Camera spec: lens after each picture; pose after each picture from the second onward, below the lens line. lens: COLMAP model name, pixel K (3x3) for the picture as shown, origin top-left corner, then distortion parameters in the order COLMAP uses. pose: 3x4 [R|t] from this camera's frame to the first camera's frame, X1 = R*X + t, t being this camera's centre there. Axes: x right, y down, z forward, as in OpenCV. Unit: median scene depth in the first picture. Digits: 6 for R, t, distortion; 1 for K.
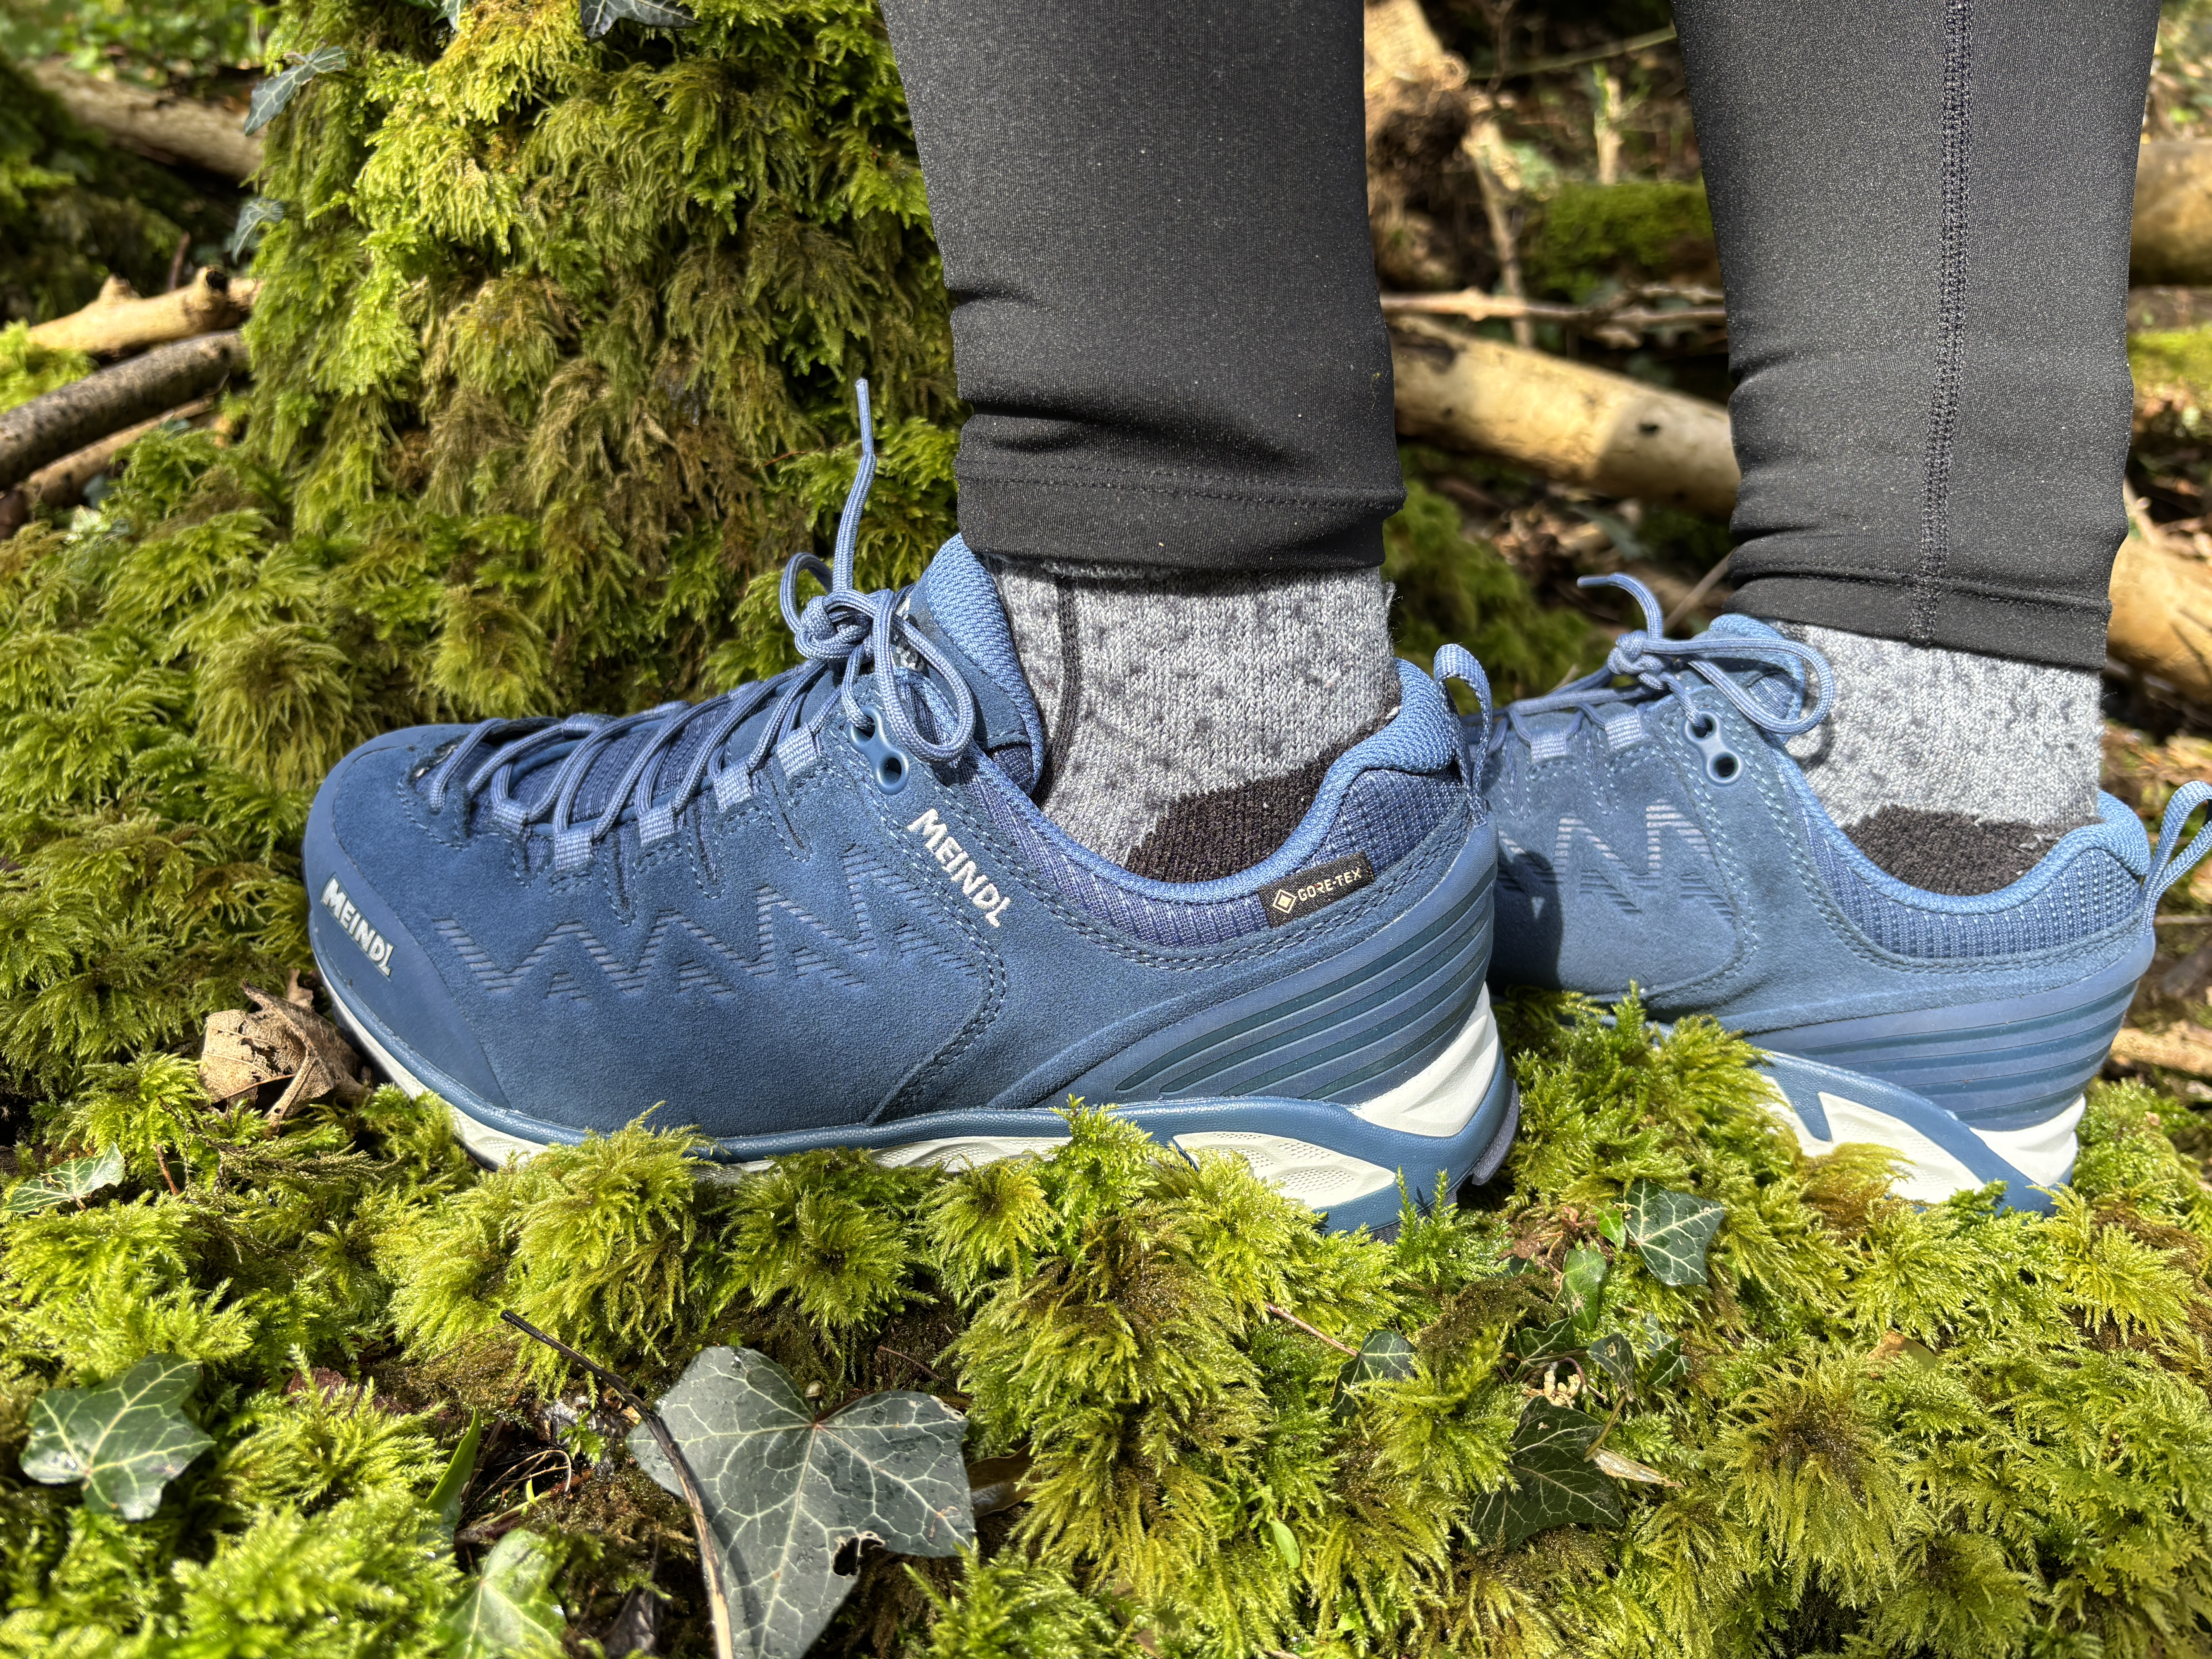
lens RADIAL K [[1744.9, 0, 1106.0], [0, 1744.9, 829.5], [0, 0, 1]] dist [0.005098, -0.013015]
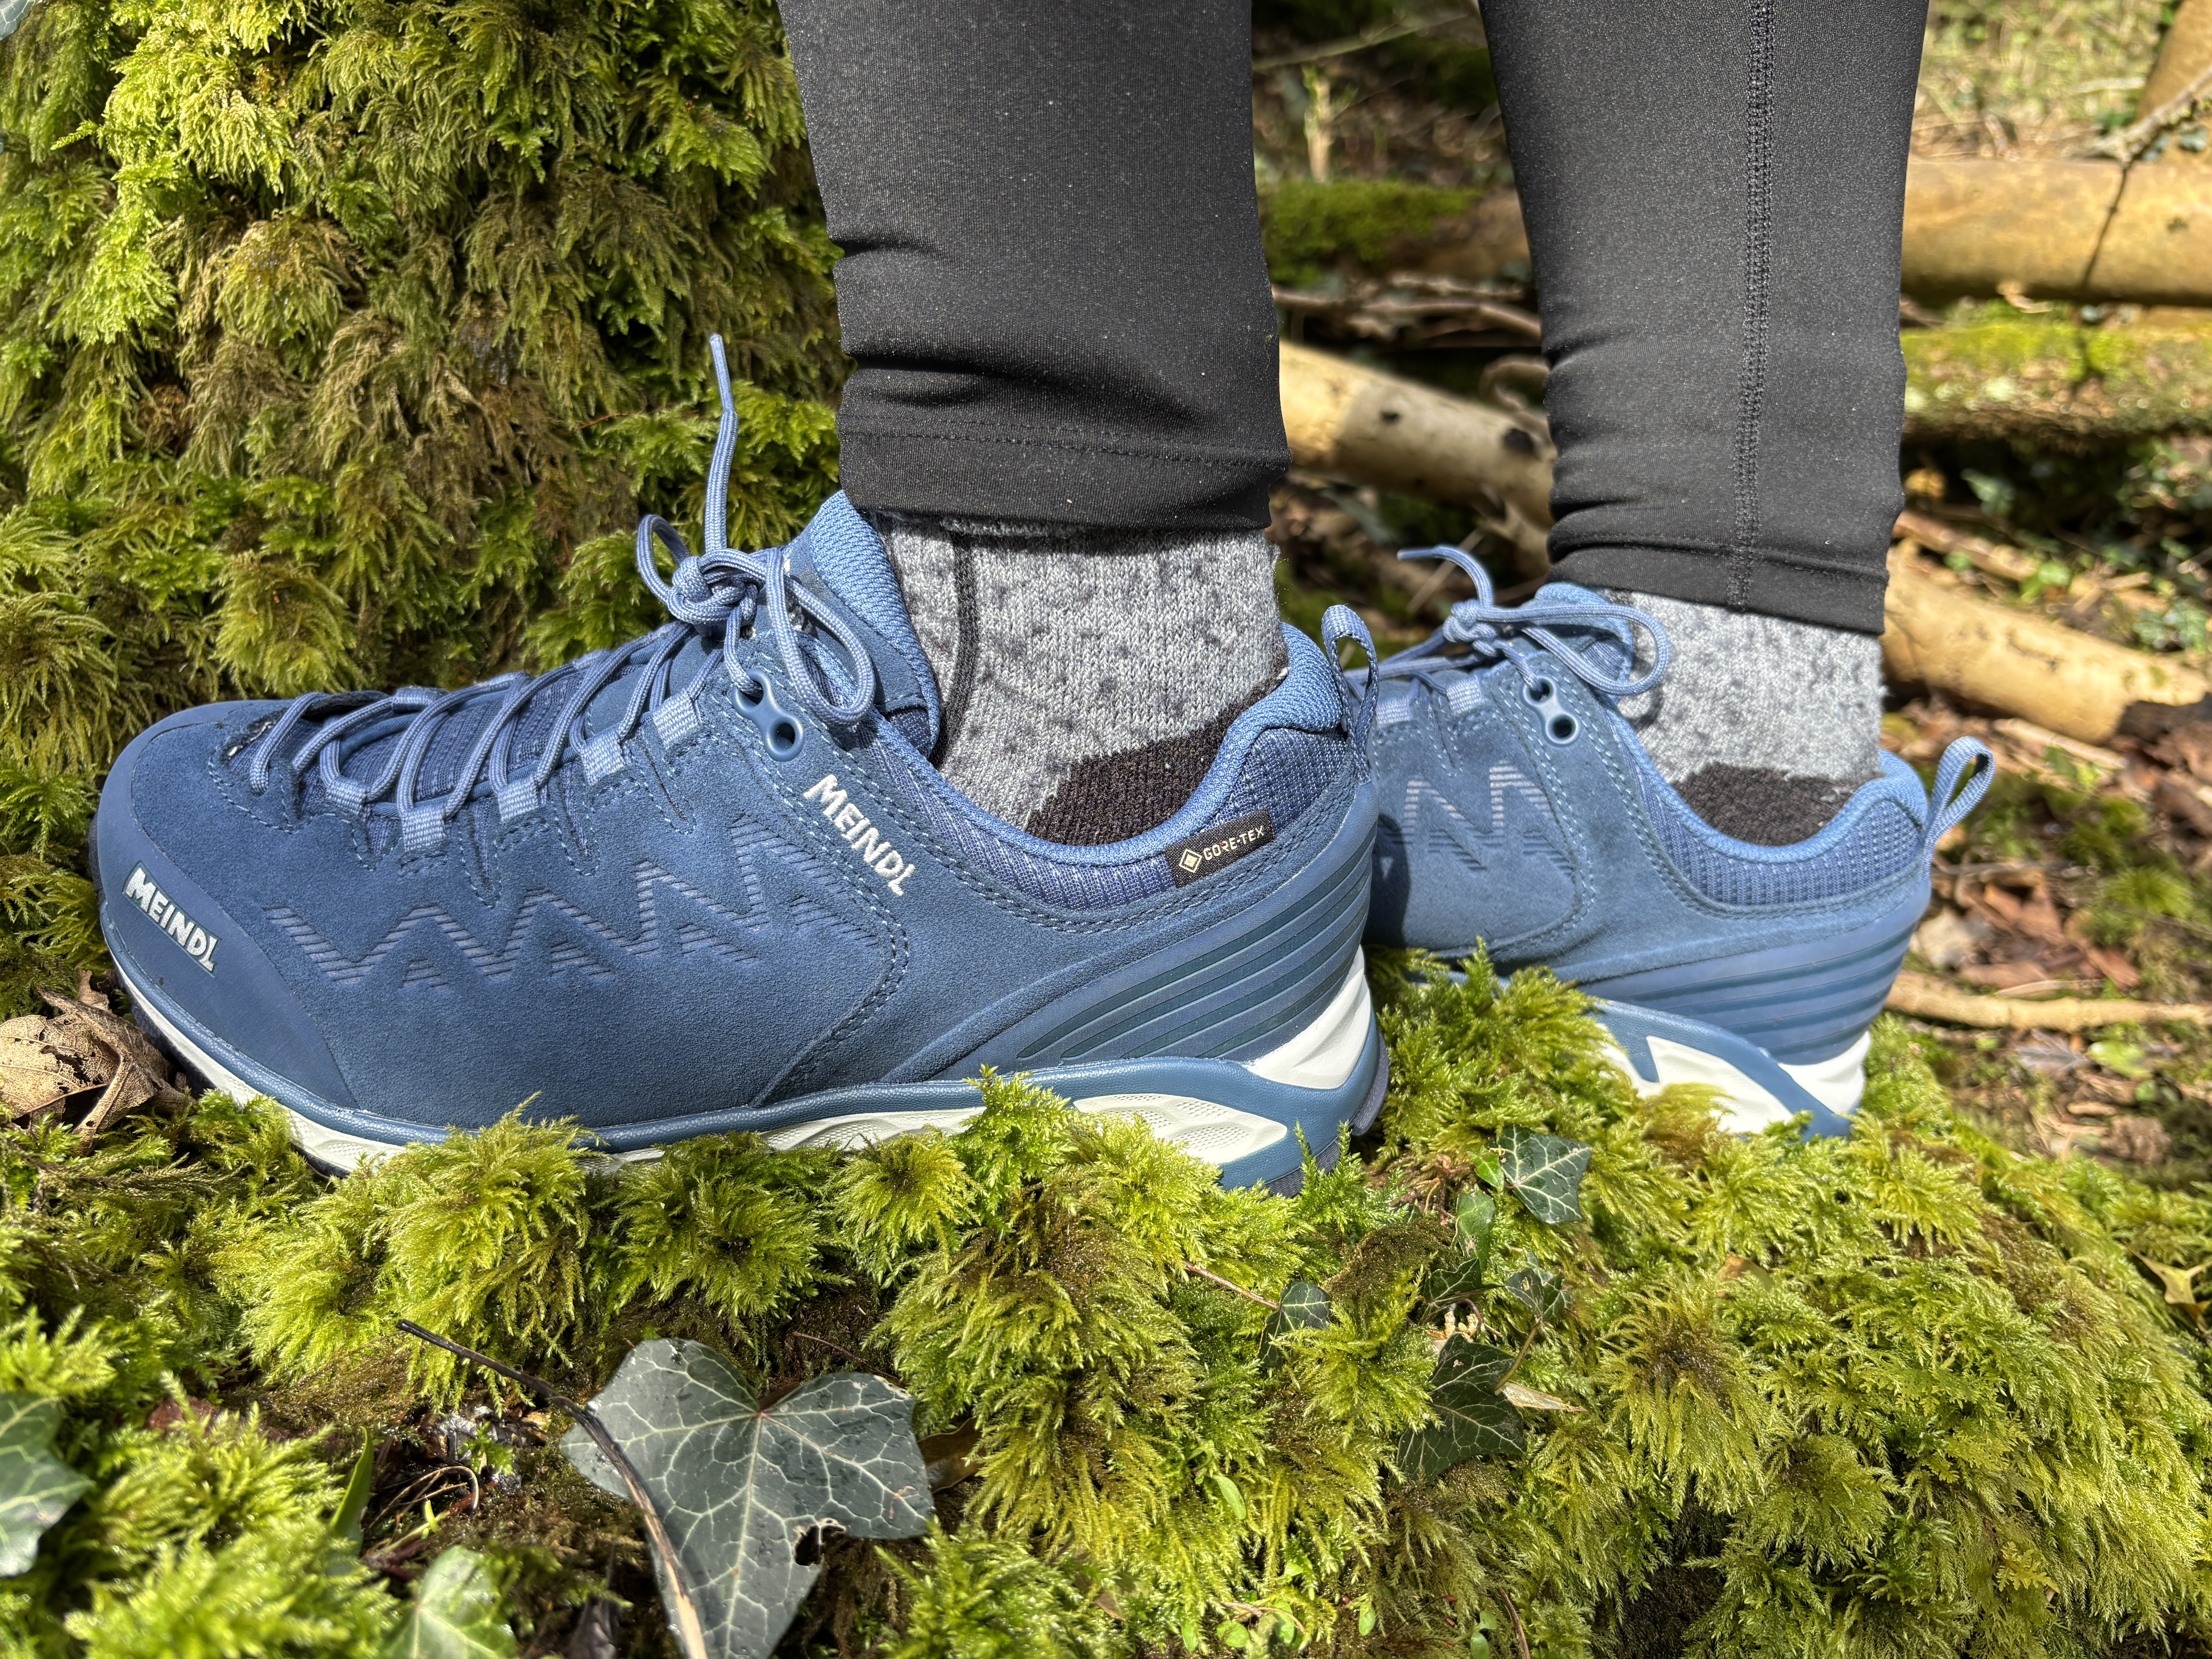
lens RADIAL K [[1740.5, 0, 1106.0], [0, 1740.5, 829.5], [0, 0, 1]] dist [-0.000760, 0.010344]
pose [[0.984872, -0.022021, 0.171878, -0.107567], [0.021753, 0.999757, 0.003447, 0.017182], [-0.171912, 0.000344, 0.985112, 0.021590]]
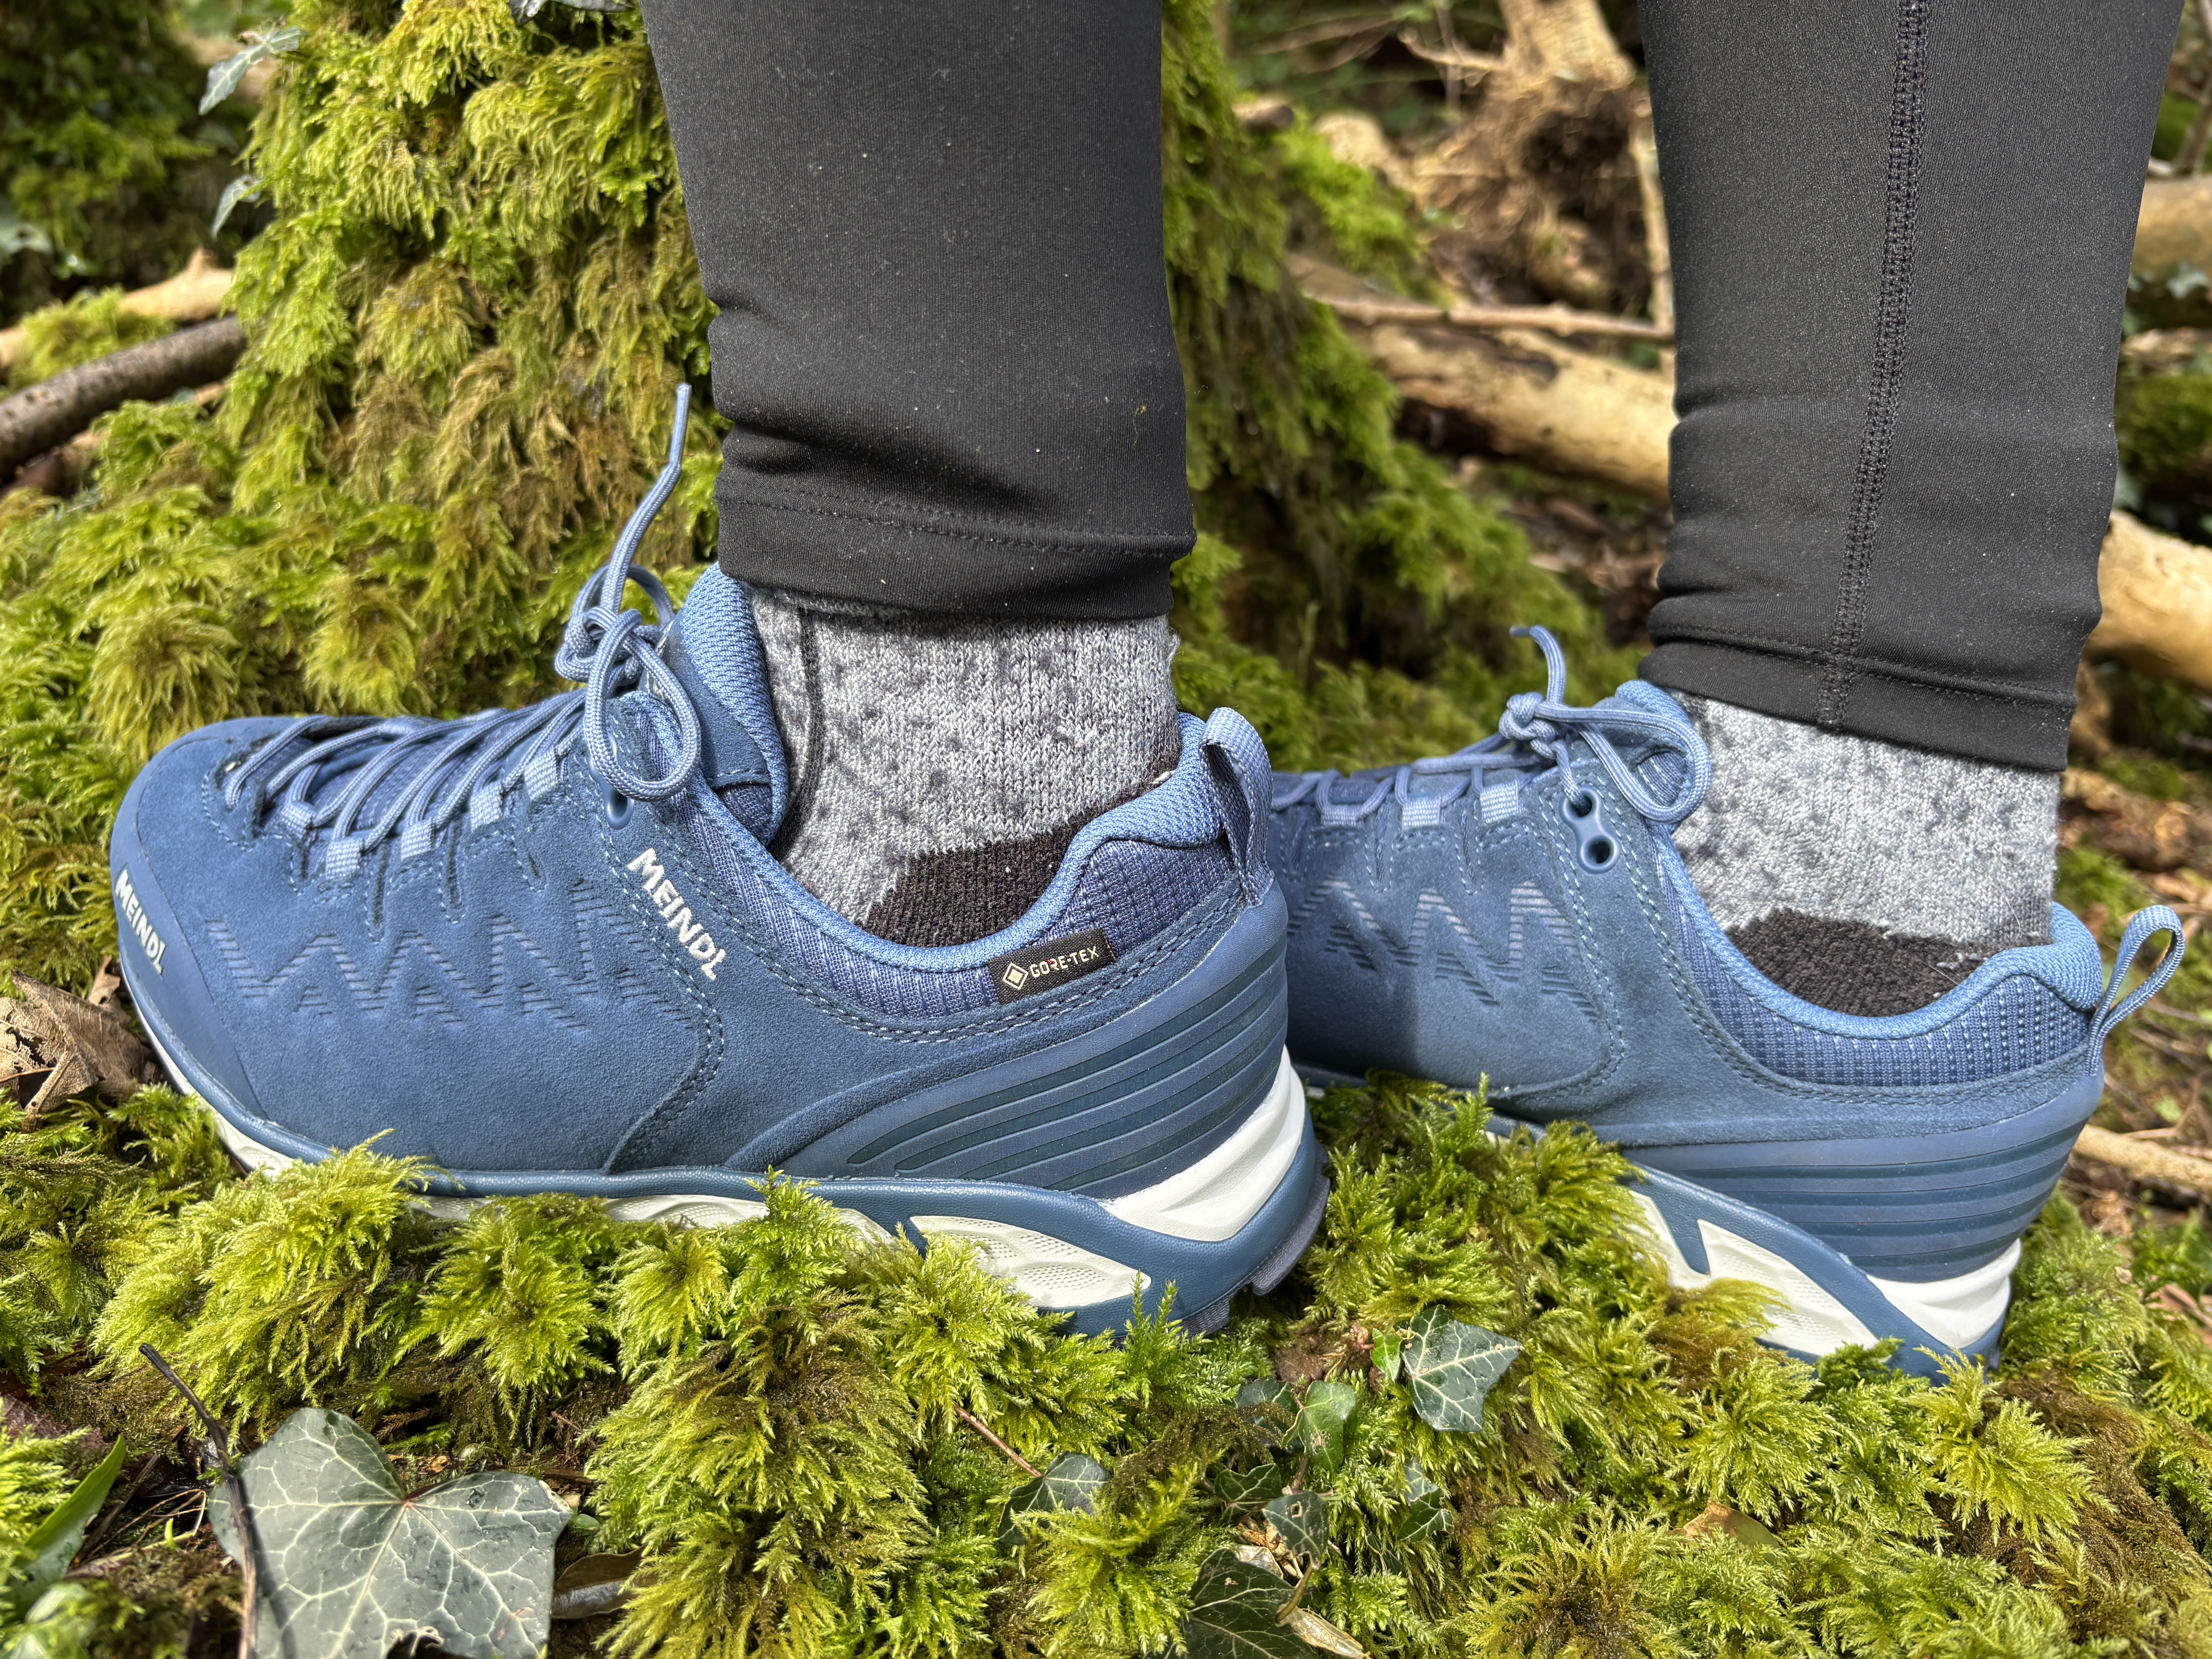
lens RADIAL K [[1725.8, 0, 1101.4], [0, 1725.8, 846.4], [0, 0, 1]] dist [0.007963, -0.010422]
pose [[0.991101, 0.068971, -0.113847, 0.226343], [-0.067164, 0.997549, 0.019642, -0.044014], [0.114923, -0.011821, 0.993304, 0.095702]]
